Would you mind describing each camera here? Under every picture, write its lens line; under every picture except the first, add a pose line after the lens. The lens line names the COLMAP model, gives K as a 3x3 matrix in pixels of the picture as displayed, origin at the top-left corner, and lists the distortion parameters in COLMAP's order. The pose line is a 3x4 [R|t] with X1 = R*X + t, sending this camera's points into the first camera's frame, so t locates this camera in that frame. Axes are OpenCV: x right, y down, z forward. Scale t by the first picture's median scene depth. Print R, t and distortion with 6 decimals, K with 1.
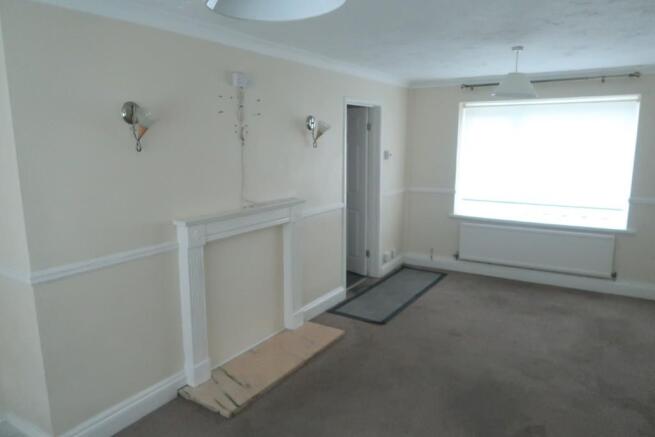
lens RADIAL K [[447.4, 0, 329.5], [0, 447.4, 215.4], [0, 0, 1]] dist [-0.006975, -0.001942]
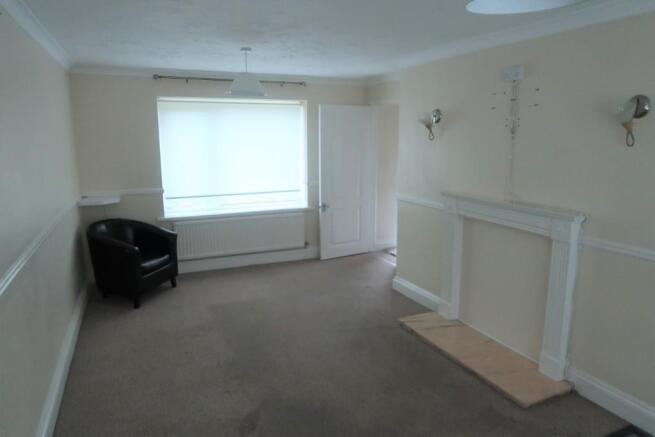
lens RADIAL K [[447.4, 0, 329.6], [0, 447.4, 219.7], [0, 0, 1]] dist [-0.006975, -0.001942]
pose [[-0.529496, 0.158804, -0.833316, 0.890187], [-0.148815, 0.949700, 0.275542, -0.200123], [0.835157, 0.269909, -0.479230, 1.193433]]
